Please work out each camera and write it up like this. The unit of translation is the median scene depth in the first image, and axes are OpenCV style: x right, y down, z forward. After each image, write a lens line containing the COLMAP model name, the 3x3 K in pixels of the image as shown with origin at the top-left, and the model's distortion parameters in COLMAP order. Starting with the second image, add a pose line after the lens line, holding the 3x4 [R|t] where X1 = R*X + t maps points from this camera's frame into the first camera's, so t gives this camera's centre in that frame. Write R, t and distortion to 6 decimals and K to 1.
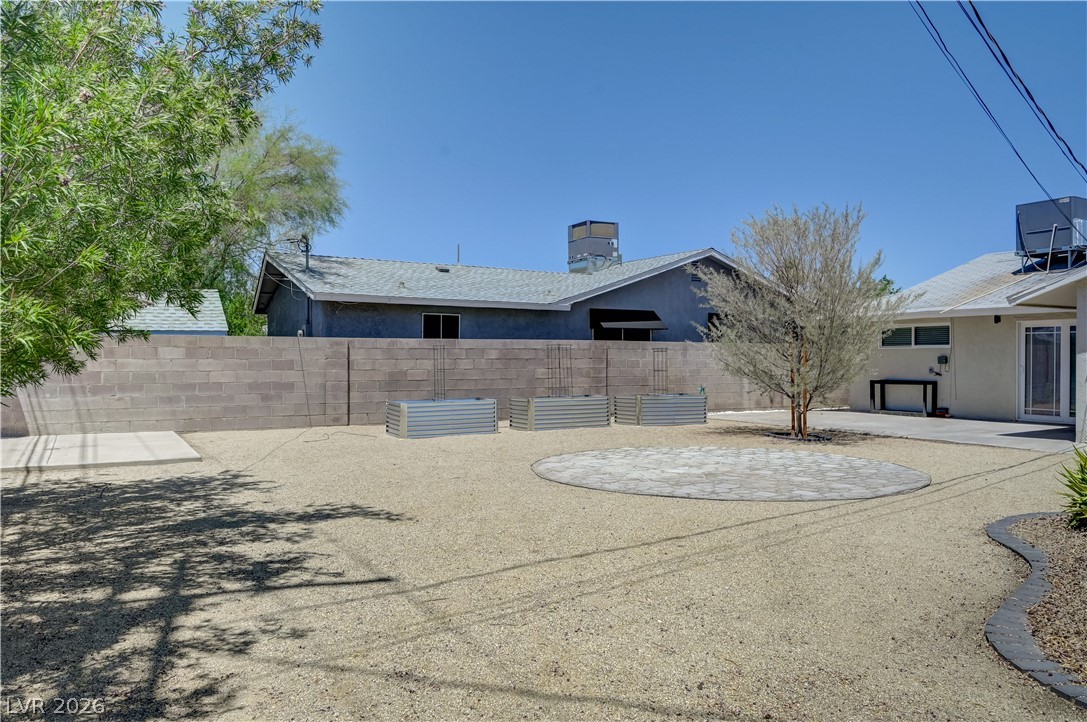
lens RADIAL K [[827.3, 0, 538.4], [0, 827.3, 358.4], [0, 0, 1]] dist [0.012984, -0.006741]
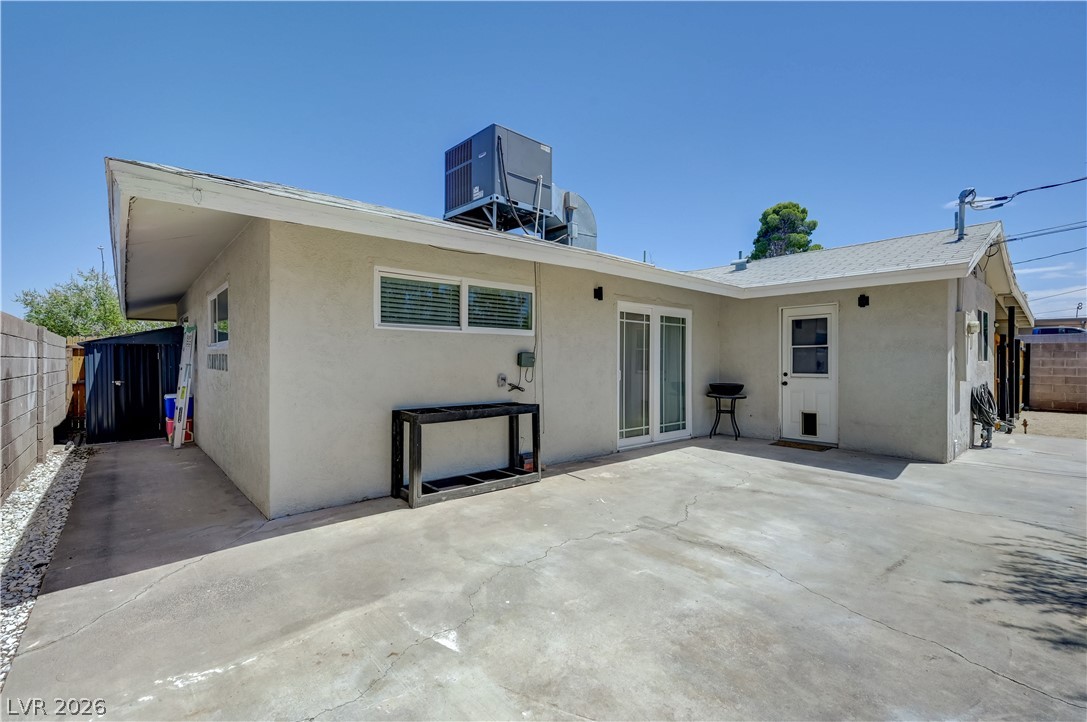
lens RADIAL K [[479.9, 0, 544.1], [0, 479.9, 360.9], [0, 0, 1]] dist [0.001201, 0.001495]
pose [[-0.214567, -0.000838, 0.976709, 0.198230], [-0.001561, 0.999999, 0.000515, 0.002631], [-0.976708, -0.001414, -0.214568, 1.049137]]
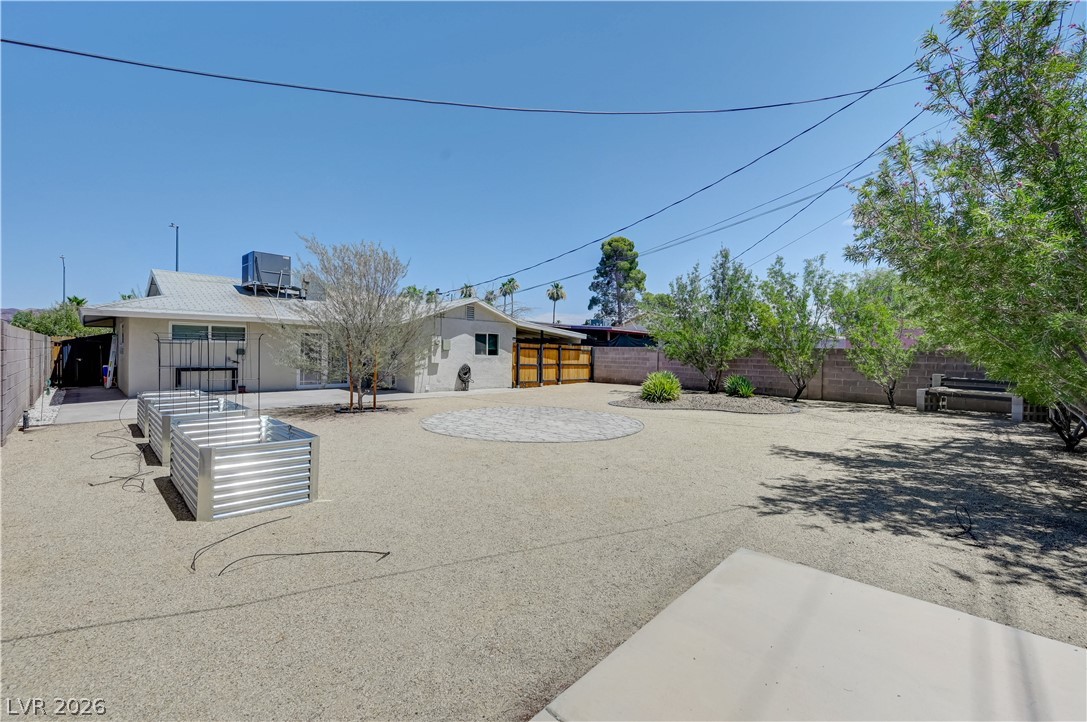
lens RADIAL K [[450.0, 0, 549.0], [0, 450.0, 357.2], [0, 0, 1]] dist [-0.013776, -0.000102]
pose [[-0.316640, -0.013098, 0.948455, -0.396002], [-0.016934, 0.999823, 0.008154, -0.003940], [-0.948395, -0.013480, -0.316806, 0.742056]]
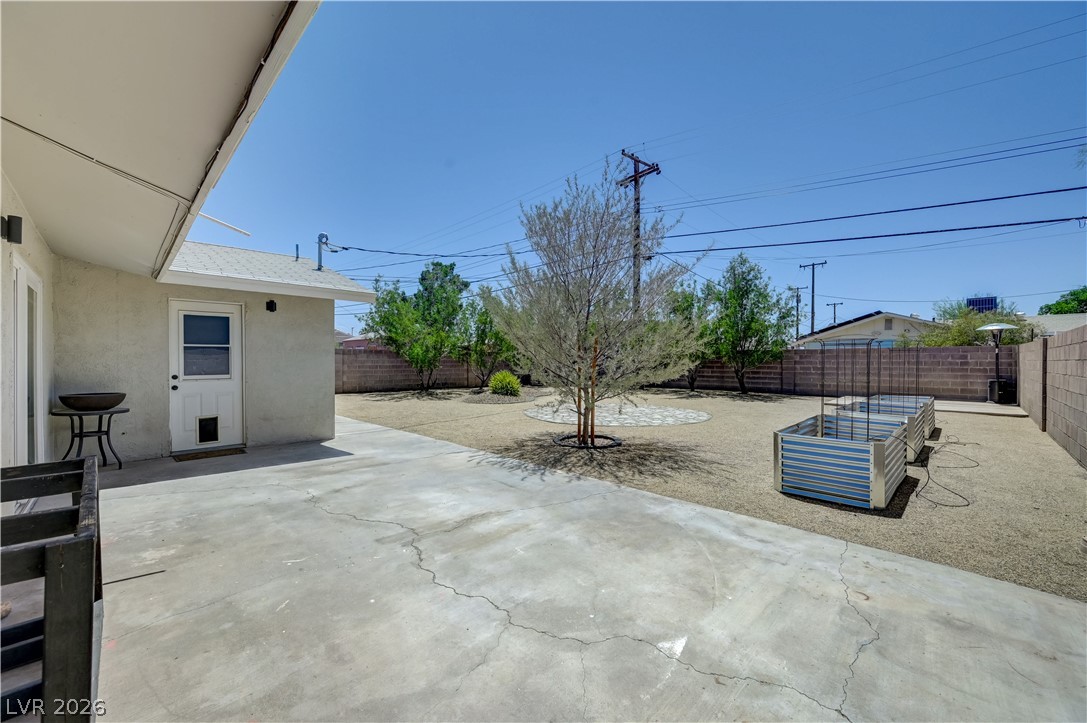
lens RADIAL K [[428.8, 0, 554.9], [0, 428.8, 362.3], [0, 0, 1]] dist [-0.000270, 0.000681]
pose [[-0.955518, 0.000095, -0.294933, 0.380203], [-0.001154, 0.999991, 0.004061, 0.001747], [0.294930, 0.004220, -0.955509, 1.139302]]
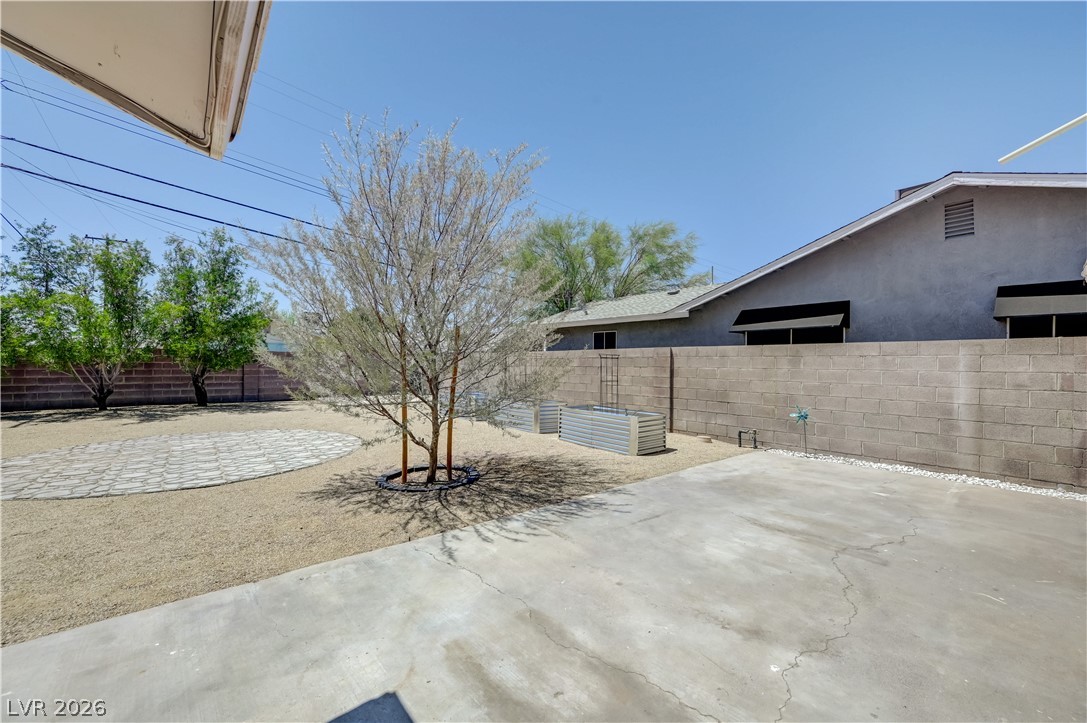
lens RADIAL K [[428.8, 0, 542.2], [0, 428.8, 360.1], [0, 0, 1]] dist [-0.000270, 0.000681]
pose [[0.190376, -0.008059, -0.981678, 0.530403], [-0.008432, 0.999916, -0.009844, -0.001705], [0.981675, 0.010152, 0.190292, 0.802713]]
